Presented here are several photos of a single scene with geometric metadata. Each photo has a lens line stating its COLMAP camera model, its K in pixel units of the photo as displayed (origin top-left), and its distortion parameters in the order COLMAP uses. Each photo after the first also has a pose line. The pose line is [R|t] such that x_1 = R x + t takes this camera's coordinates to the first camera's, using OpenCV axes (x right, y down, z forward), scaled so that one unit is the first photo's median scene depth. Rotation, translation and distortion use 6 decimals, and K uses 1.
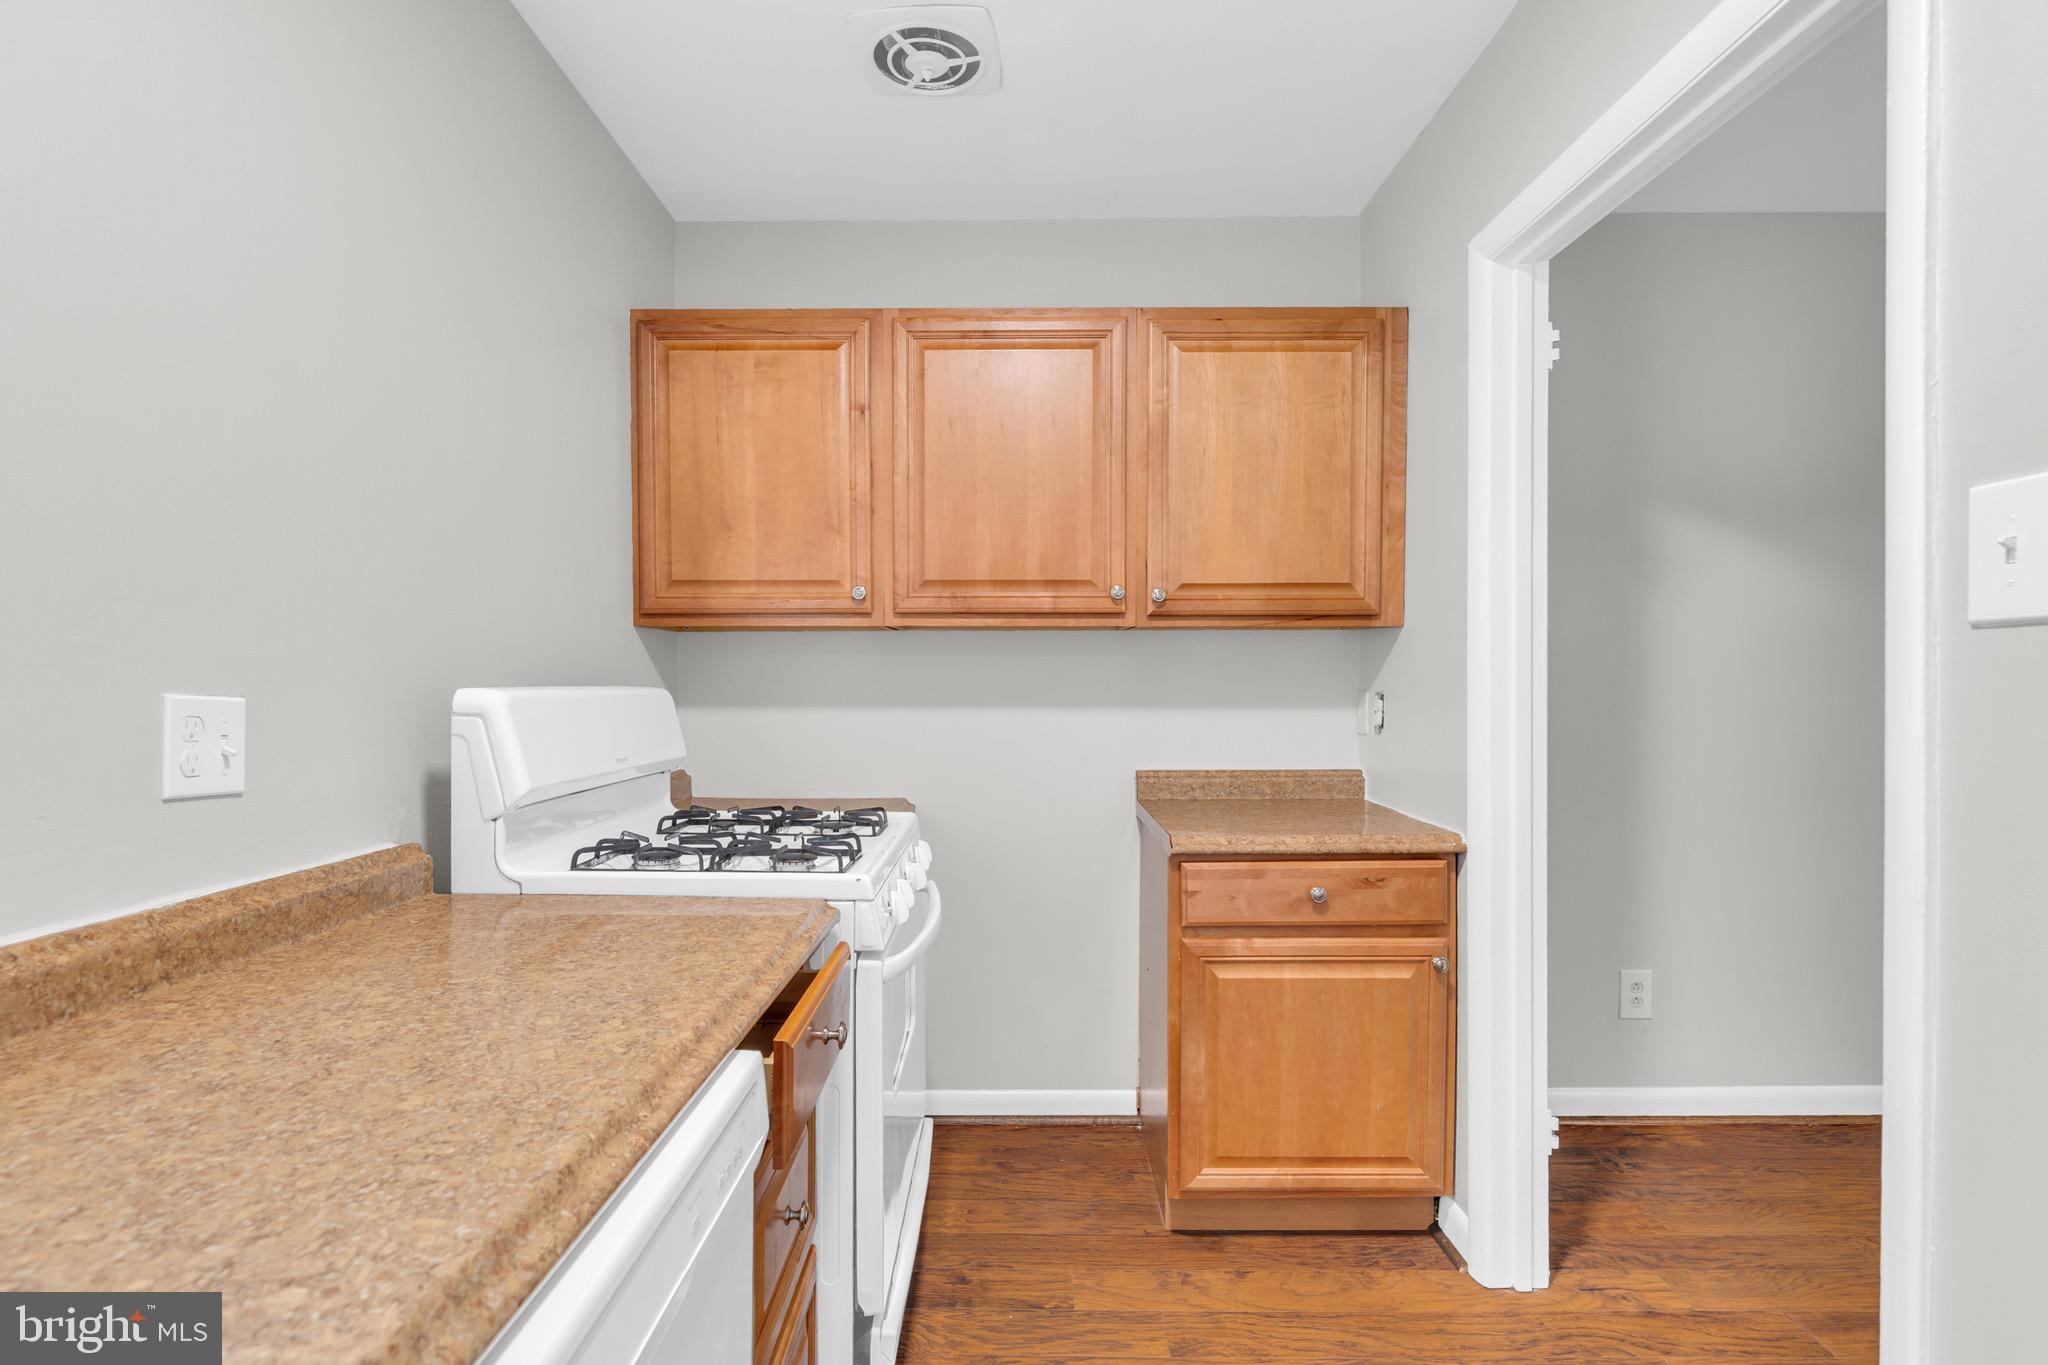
lens RADIAL K [[996.7, 0, 1013.8], [0, 996.7, 709.4], [0, 0, 1]] dist [-0.010415, 0.003154]
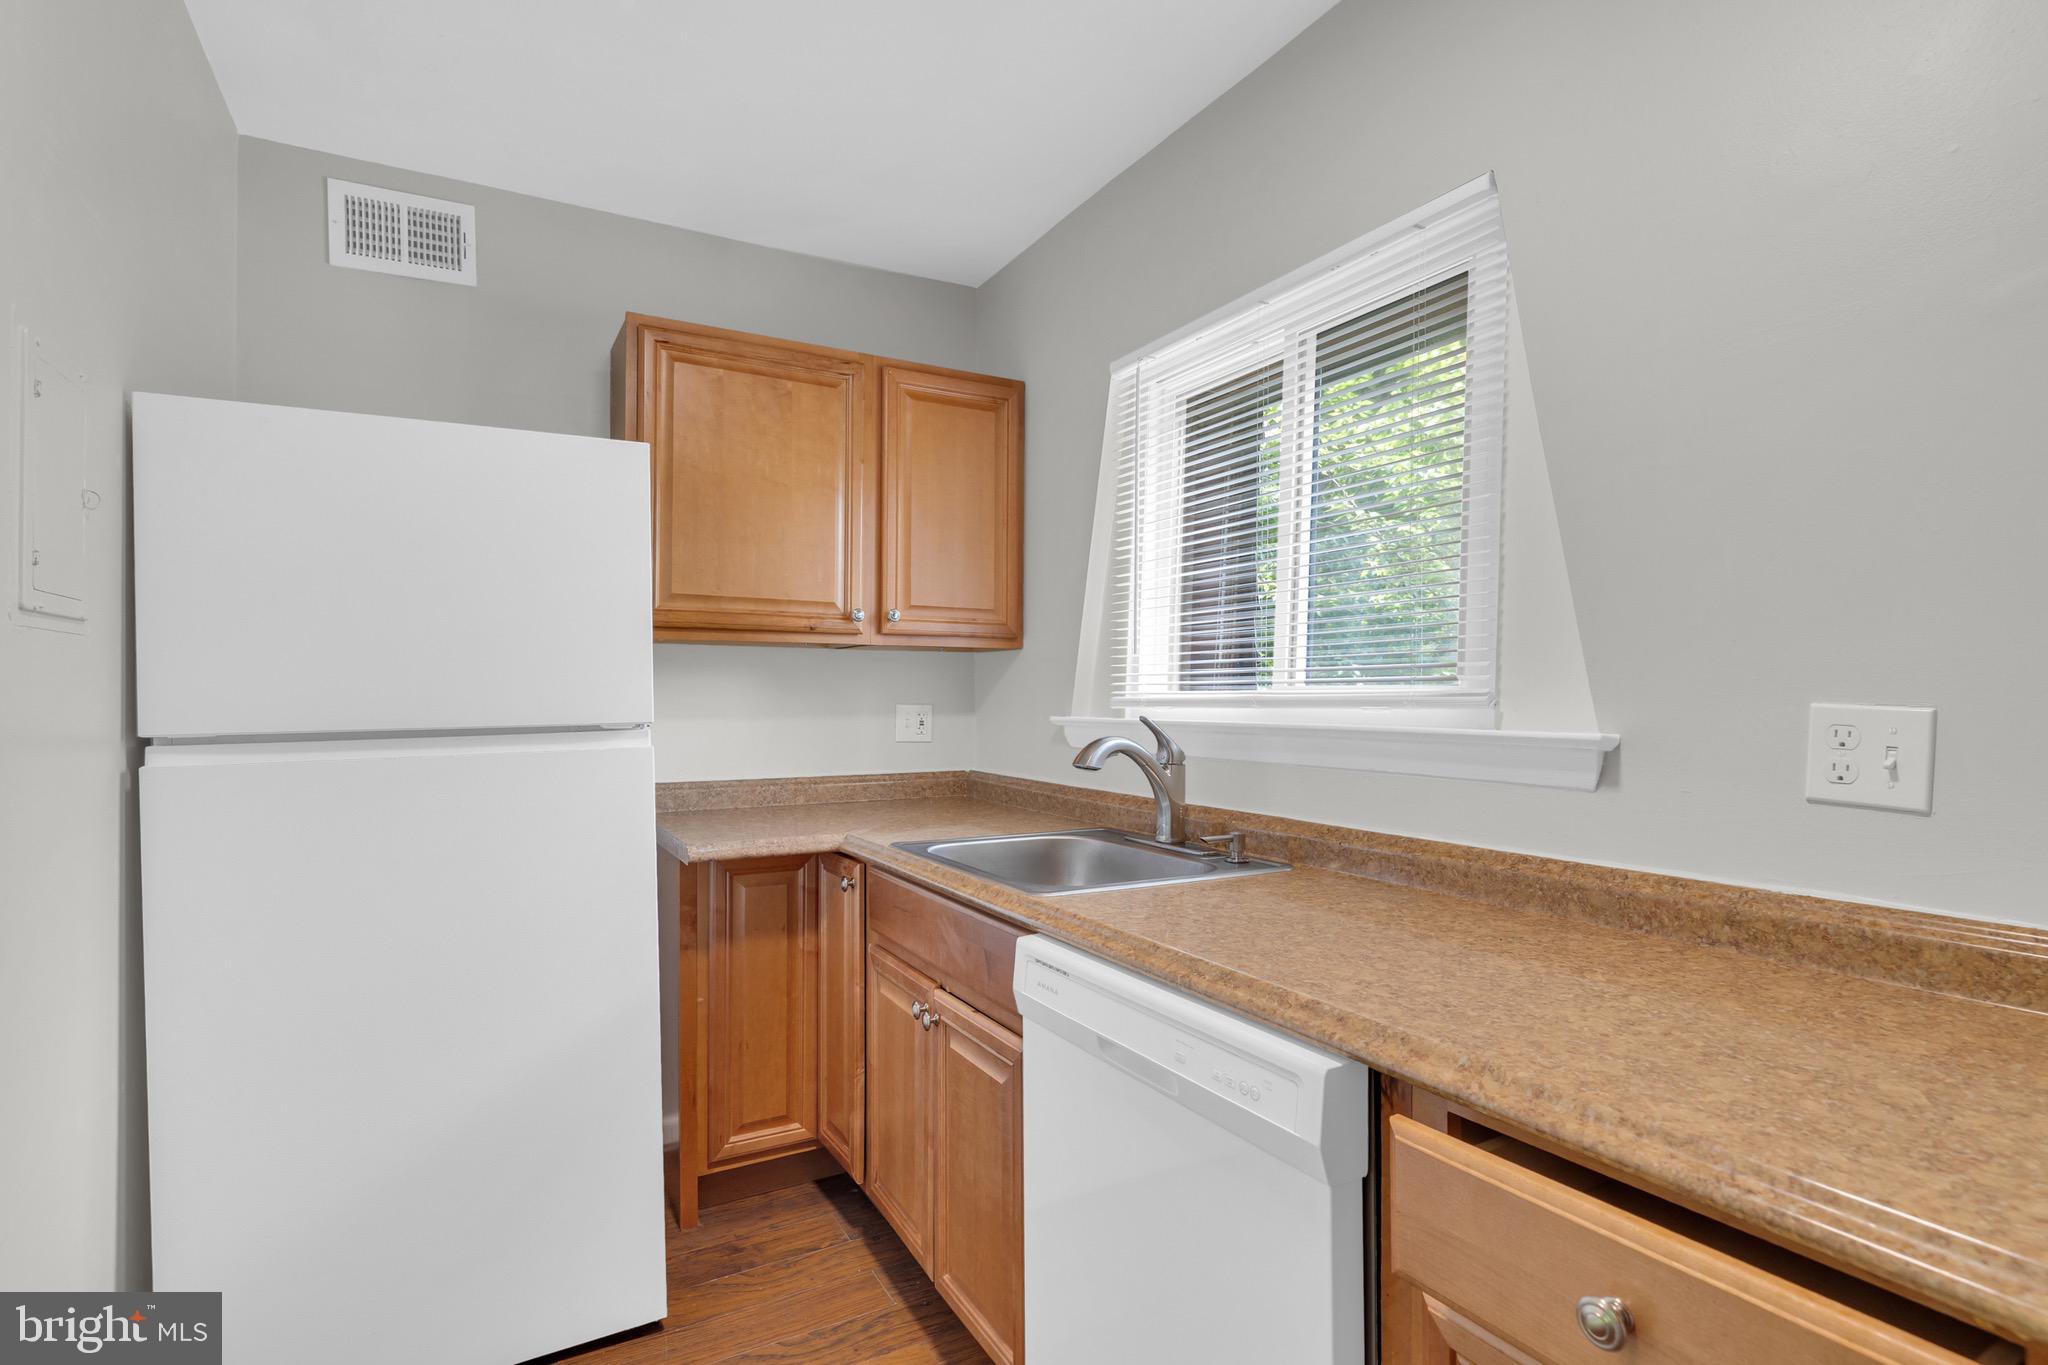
lens RADIAL K [[996.7, 0, 1018.2], [0, 996.7, 693.8], [0, 0, 1]] dist [-0.010415, 0.003154]
pose [[-0.869221, -0.006794, -0.494377, 0.198259], [-0.014511, 0.999825, 0.011773, -0.011339], [0.494211, 0.017407, -0.869168, 0.687573]]
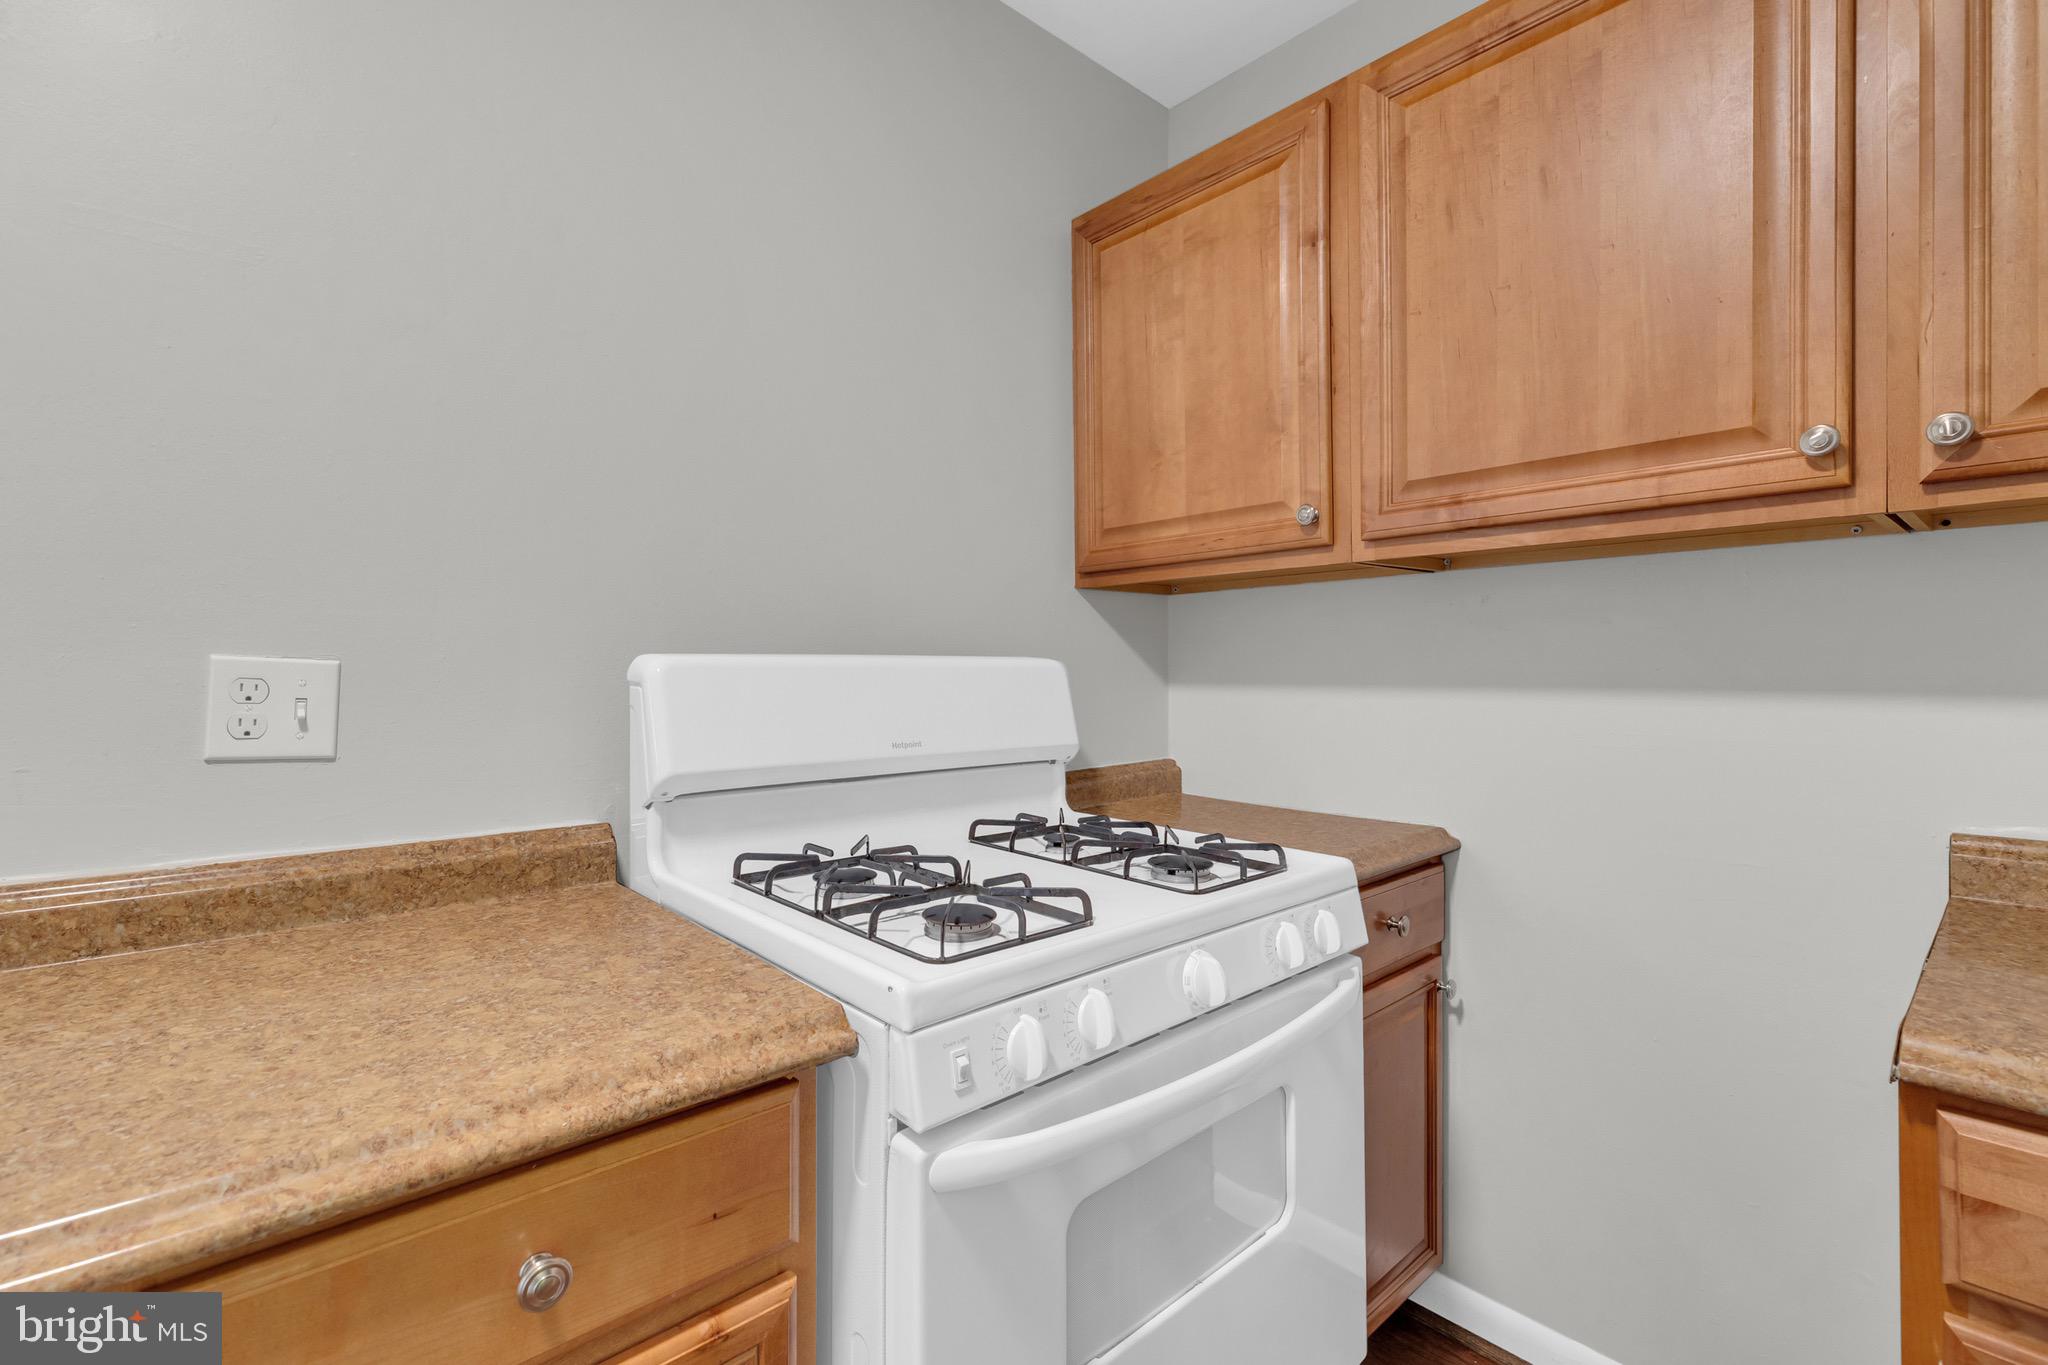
lens RADIAL K [[908.8, 0, 1010.7], [0, 908.8, 675.3], [0, 0, 1]] dist [0.003240, -0.000117]
pose [[0.667950, 0.002689, -0.744201, 0.166927], [-0.017462, 0.999775, -0.012060, 0.001289], [0.744001, 0.021051, 0.667847, 0.447888]]
